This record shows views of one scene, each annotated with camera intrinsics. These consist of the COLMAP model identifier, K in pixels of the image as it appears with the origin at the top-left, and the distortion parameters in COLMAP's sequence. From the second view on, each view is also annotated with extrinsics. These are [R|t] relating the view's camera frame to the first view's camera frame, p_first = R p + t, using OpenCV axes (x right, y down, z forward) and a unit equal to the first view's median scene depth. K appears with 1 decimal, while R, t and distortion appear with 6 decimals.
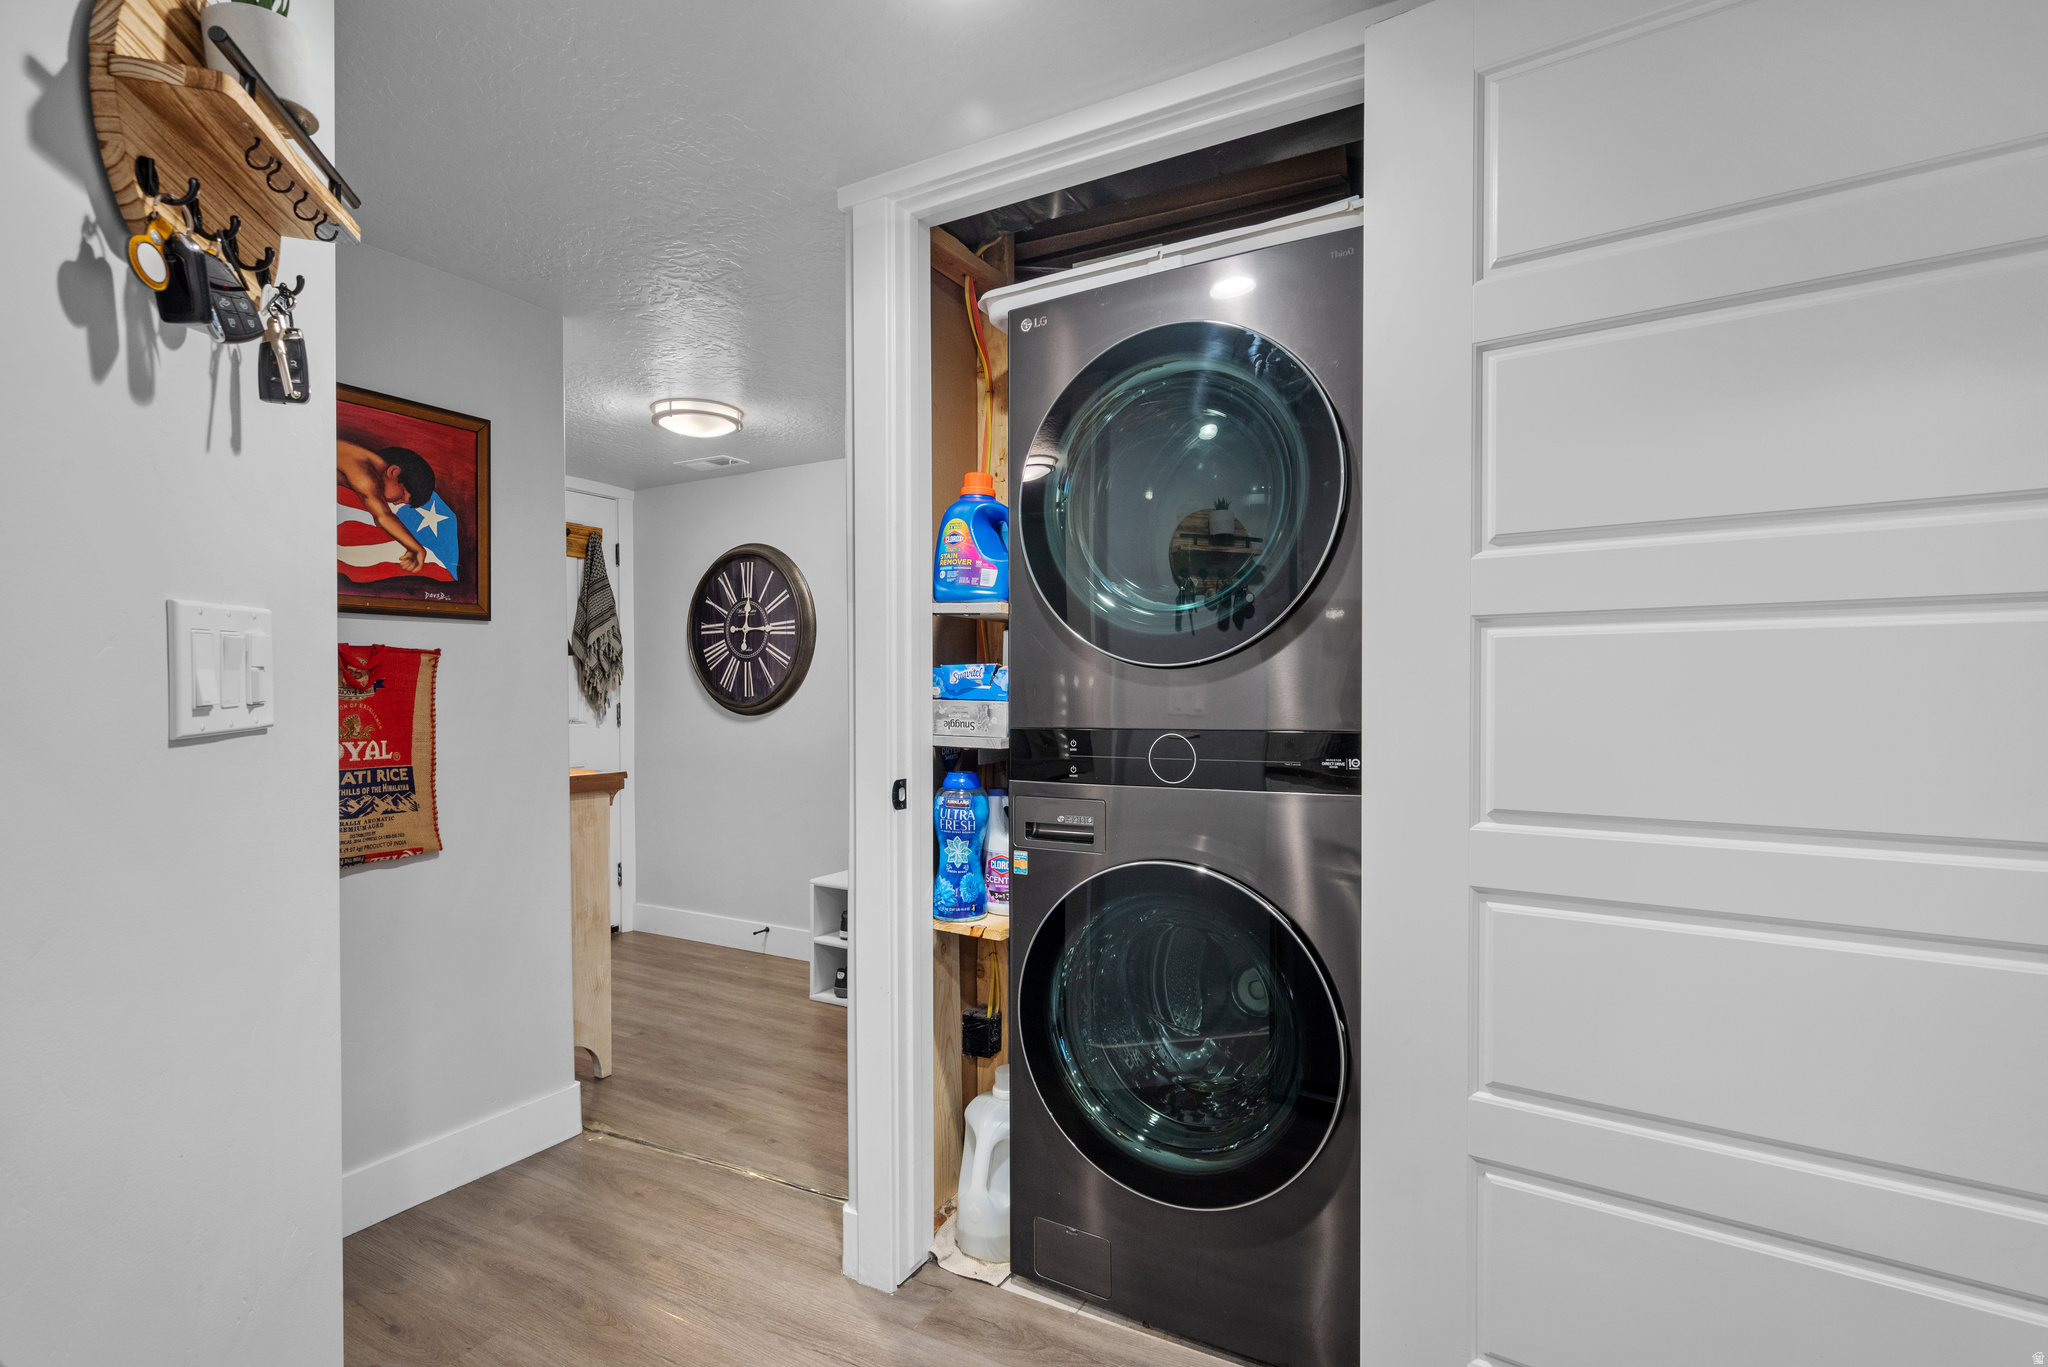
lens RADIAL K [[989.4, 0, 1024.0], [0, 989.4, 683.5], [0, 0, 1]] dist [-0.016674, -0.000035]
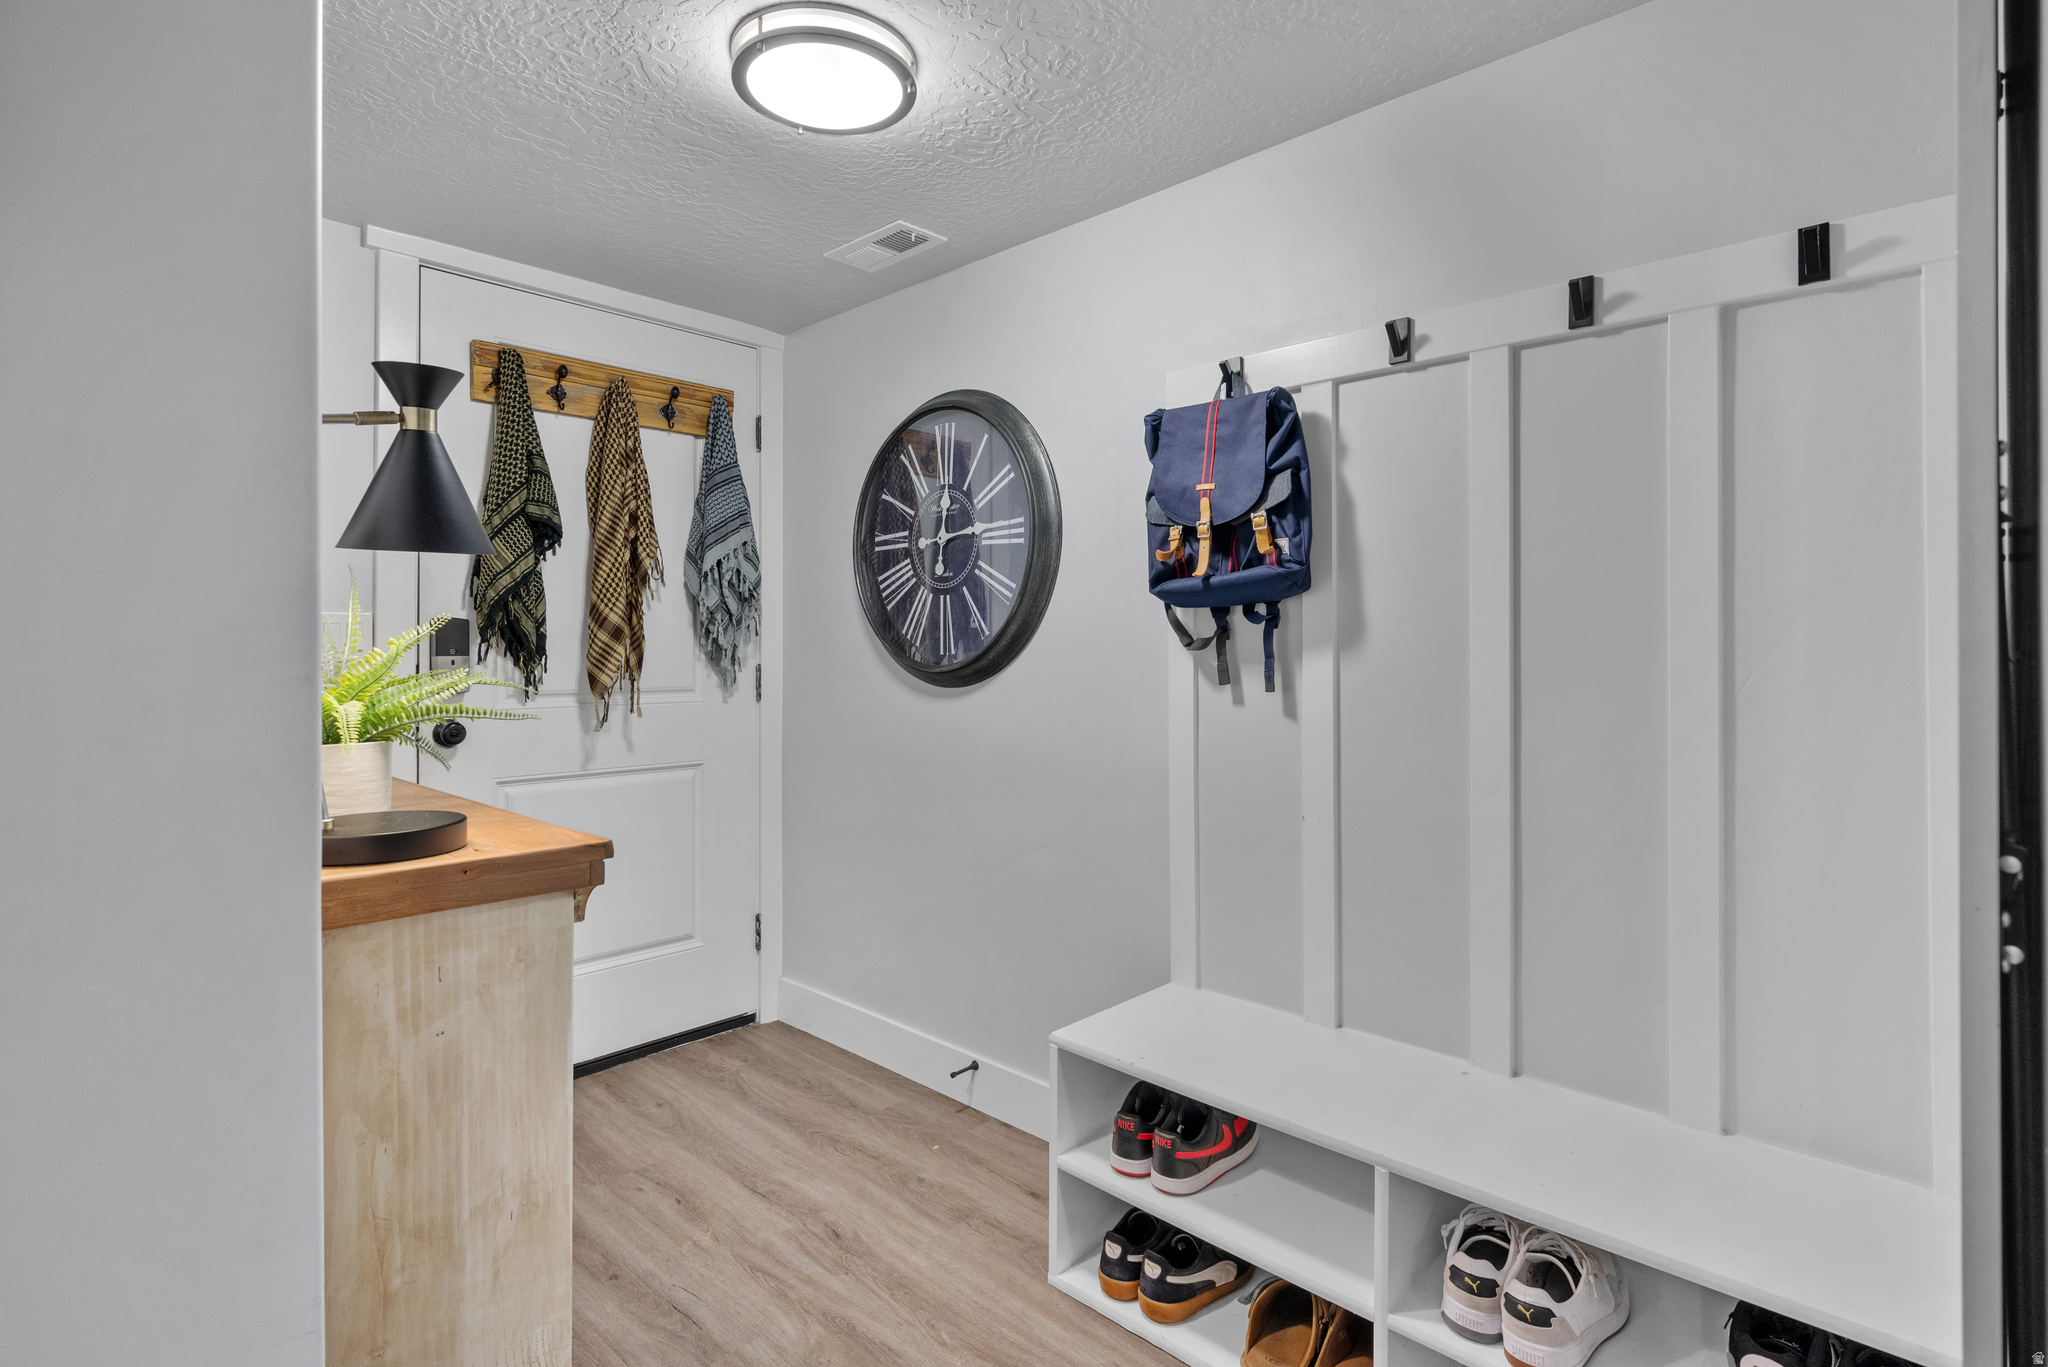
lens RADIAL K [[989.4, 0, 1024.0], [0, 989.4, 683.5], [0, 0, 1]] dist [-0.016674, -0.000035]
pose [[0.971730, 0.013818, -0.235690, -0.095885], [-0.003516, 0.999022, 0.044075, 0.003680], [0.236069, -0.042000, 0.970828, 0.435352]]
